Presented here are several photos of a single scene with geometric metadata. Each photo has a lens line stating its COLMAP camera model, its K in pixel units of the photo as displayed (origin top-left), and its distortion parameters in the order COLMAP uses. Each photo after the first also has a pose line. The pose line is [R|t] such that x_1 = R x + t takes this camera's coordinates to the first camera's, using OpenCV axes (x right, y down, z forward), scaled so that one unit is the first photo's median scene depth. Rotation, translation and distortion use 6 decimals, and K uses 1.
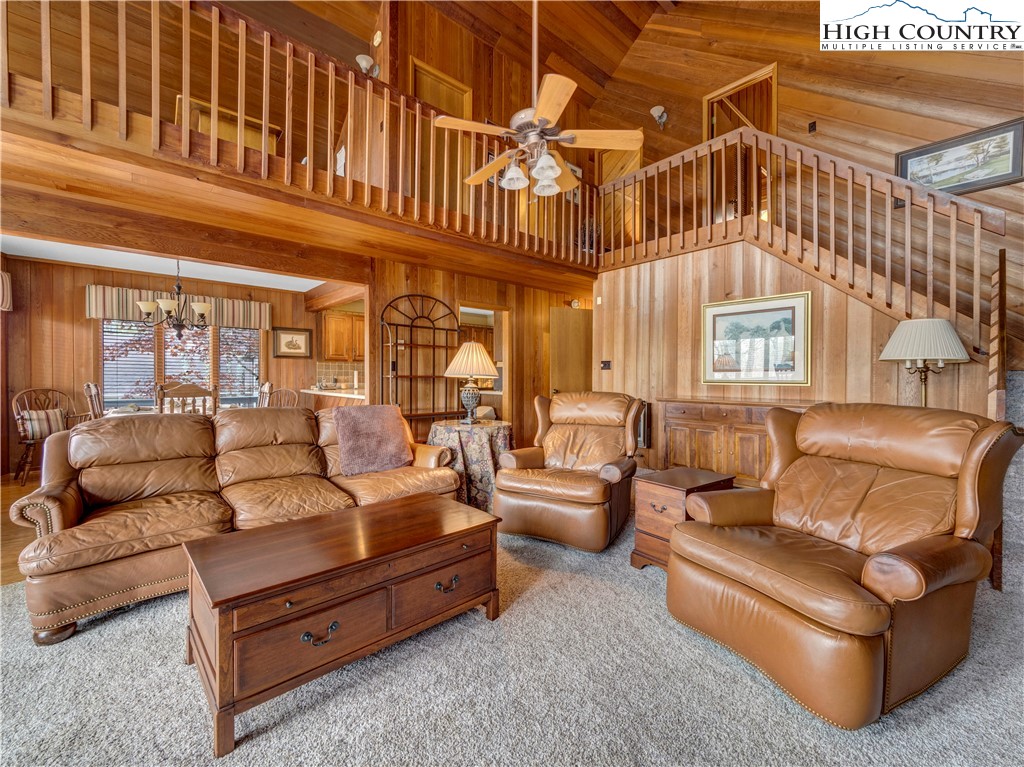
lens RADIAL K [[432.9, 0, 508.1], [0, 432.9, 382.6], [0, 0, 1]] dist [-0.005461, -0.000642]
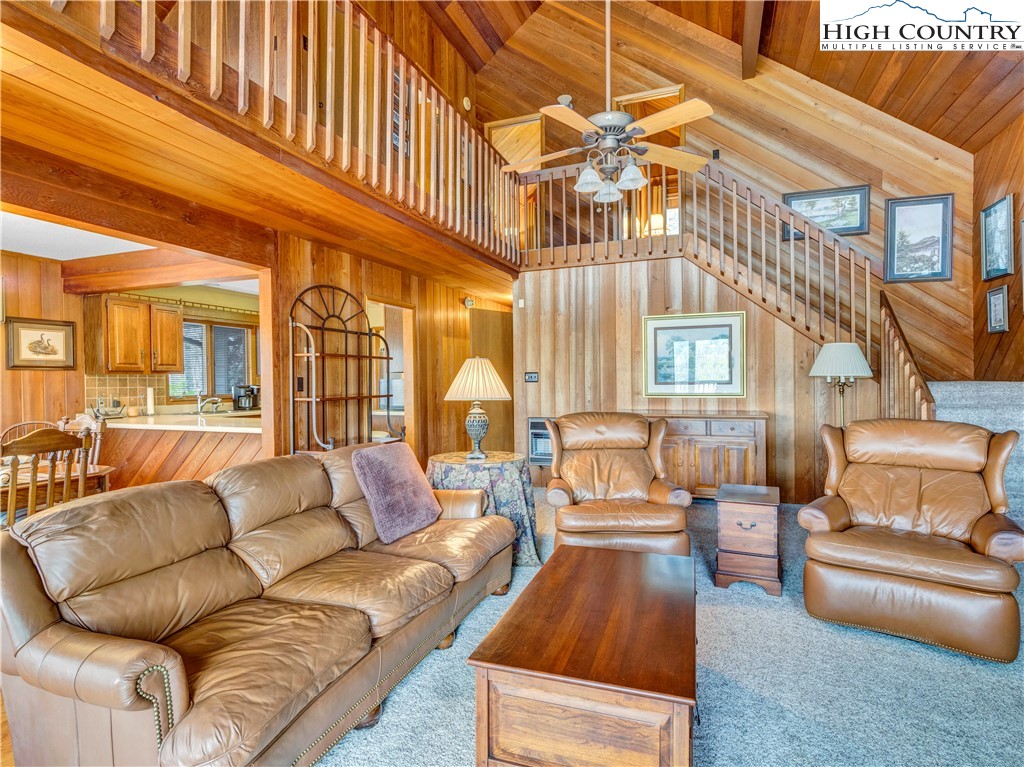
lens RADIAL K [[541.9, 0, 510.0], [0, 541.9, 381.7], [0, 0, 1]] dist [0.000858, 0.000002]
pose [[0.884368, -0.016271, 0.466506, -0.466606], [0.020301, 0.999787, -0.003613, -0.039740], [-0.466348, 0.012666, 0.884511, 0.061953]]
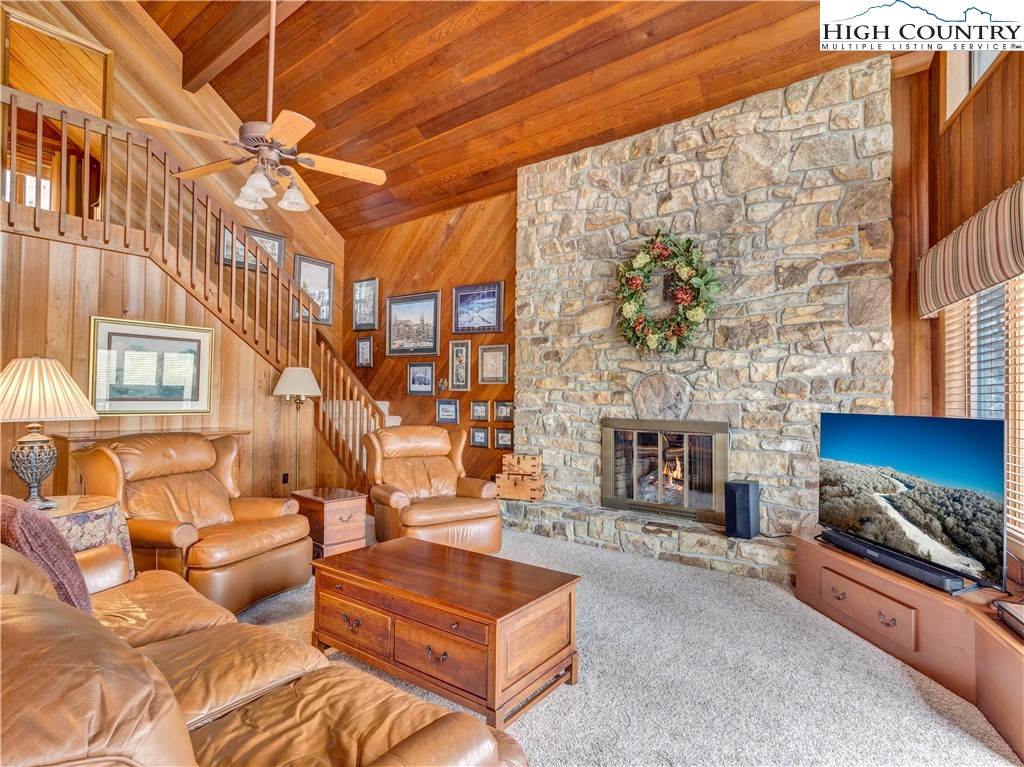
lens RADIAL K [[541.9, 0, 511.0], [0, 541.9, 389.6], [0, 0, 1]] dist [0.000858, 0.000002]
pose [[-0.182016, 0.009253, 0.983252, -0.791490], [-0.000681, 0.999954, -0.009536, -0.043156], [-0.983295, -0.002405, -0.182001, 0.497263]]
